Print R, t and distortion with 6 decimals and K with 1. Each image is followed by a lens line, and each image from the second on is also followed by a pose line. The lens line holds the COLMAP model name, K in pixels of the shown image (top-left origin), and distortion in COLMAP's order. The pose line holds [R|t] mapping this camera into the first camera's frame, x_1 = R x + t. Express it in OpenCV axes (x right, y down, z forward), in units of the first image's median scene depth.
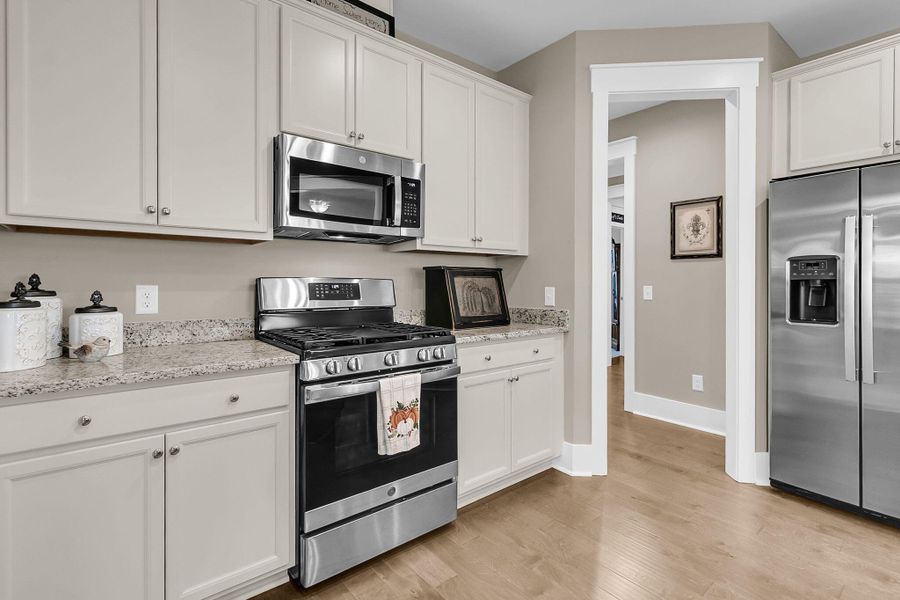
lens RADIAL K [[439.1, 0, 452.0], [0, 439.1, 284.1], [0, 0, 1]] dist [0.005246, -0.000413]
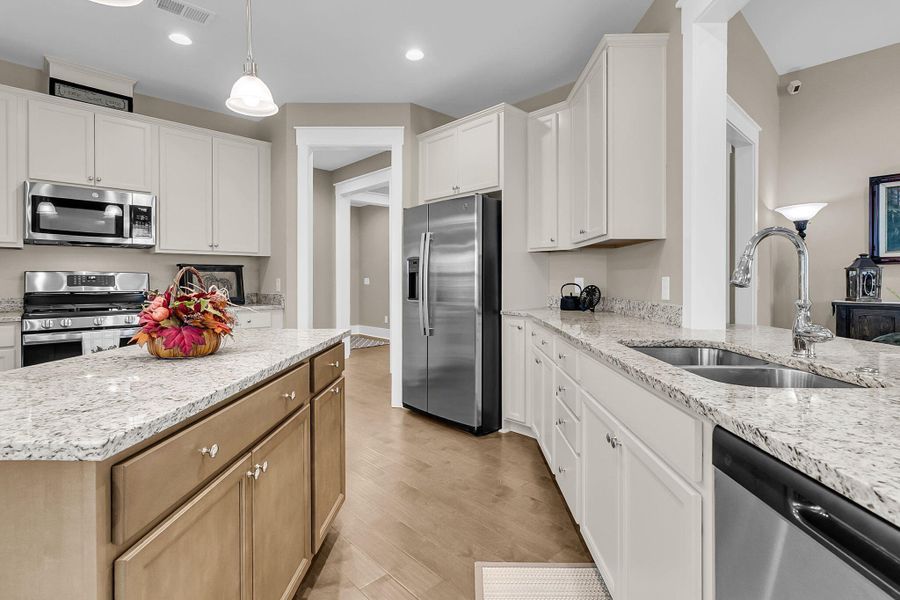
lens RADIAL K [[432.3, 0, 452.2], [0, 432.3, 283.6], [0, 0, 1]] dist [0.001066, 0.000444]
pose [[0.997915, -0.002948, 0.064479, 0.864911], [0.002705, 0.999989, 0.003857, 0.023871], [-0.064490, -0.003675, 0.997912, -0.552883]]
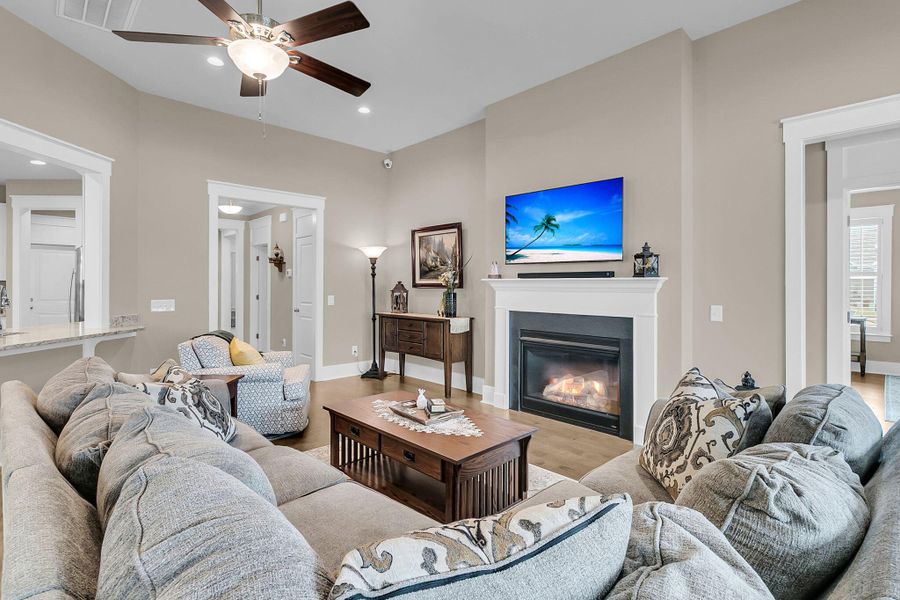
lens RADIAL K [[432.3, 0, 452.2], [0, 432.3, 283.6], [0, 0, 1]] dist [0.001066, 0.000444]
pose [[0.998077, 0.000948, 0.061984, 2.752673], [-0.000640, 0.999987, -0.004993, -0.057240], [-0.061988, 0.004943, 0.998065, -1.511548]]
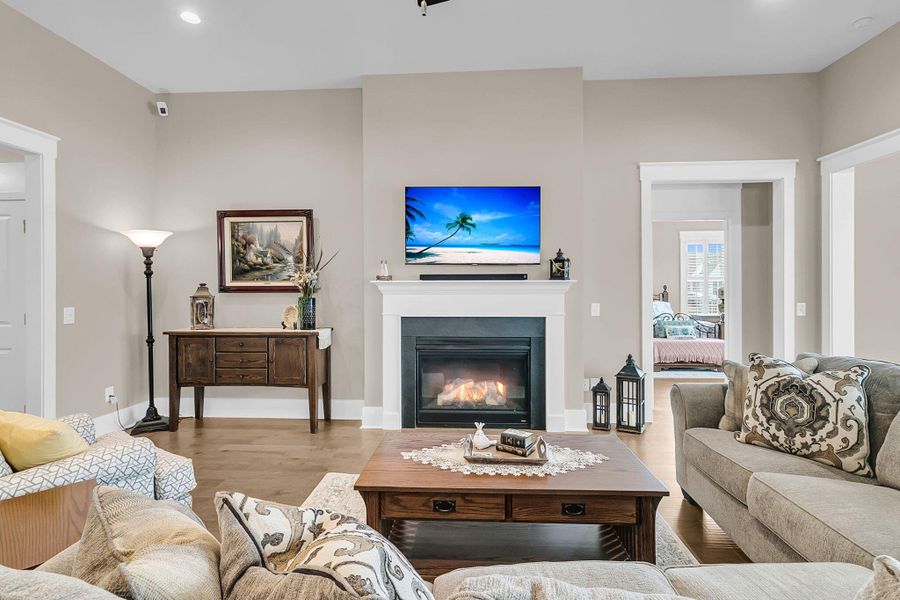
lens RADIAL K [[424.5, 0, 452.7], [0, 424.5, 291.4], [0, 0, 1]] dist [0.000138, -0.000519]
pose [[0.695204, -0.008346, 0.718764, 2.061065], [0.006143, 0.999965, 0.005669, -0.053606], [-0.718786, 0.000474, 0.695231, -0.898367]]
